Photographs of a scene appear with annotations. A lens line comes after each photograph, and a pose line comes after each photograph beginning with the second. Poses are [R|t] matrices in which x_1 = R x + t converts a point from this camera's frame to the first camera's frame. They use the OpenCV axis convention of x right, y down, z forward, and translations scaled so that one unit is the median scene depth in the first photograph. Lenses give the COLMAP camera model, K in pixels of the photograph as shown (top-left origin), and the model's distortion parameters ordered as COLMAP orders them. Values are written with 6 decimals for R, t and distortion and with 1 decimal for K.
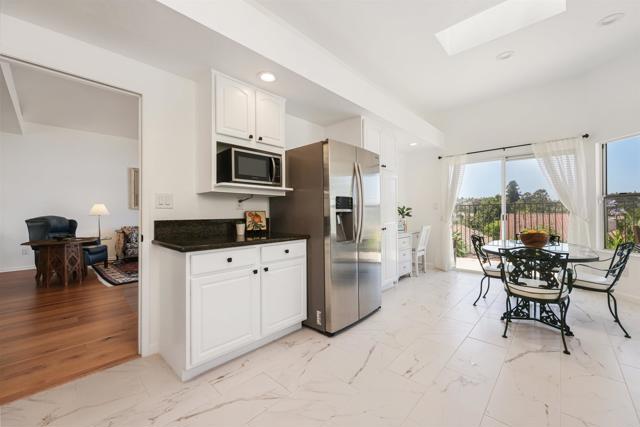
lens RADIAL K [[255.7, 0, 320.6], [0, 255.7, 212.0], [0, 0, 1]] dist [0.000961, -0.000018]
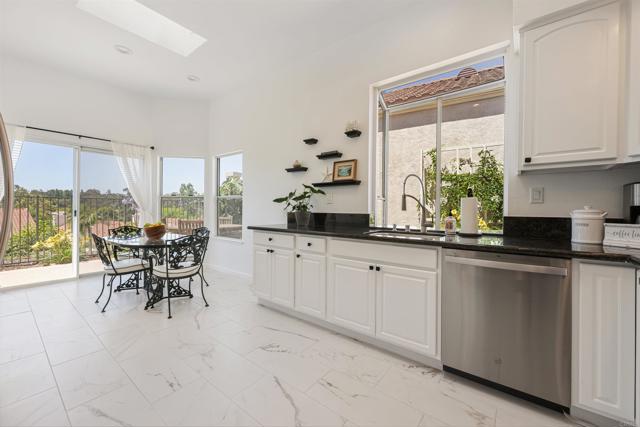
lens RADIAL K [[255.7, 0, 320.2], [0, 255.7, 211.4], [0, 0, 1]] dist [0.000961, -0.000018]
pose [[-0.097394, -0.006707, 0.995223, -0.386187], [-0.008601, 0.999946, 0.005898, 0.003527], [-0.995209, -0.007985, -0.097447, 0.369366]]
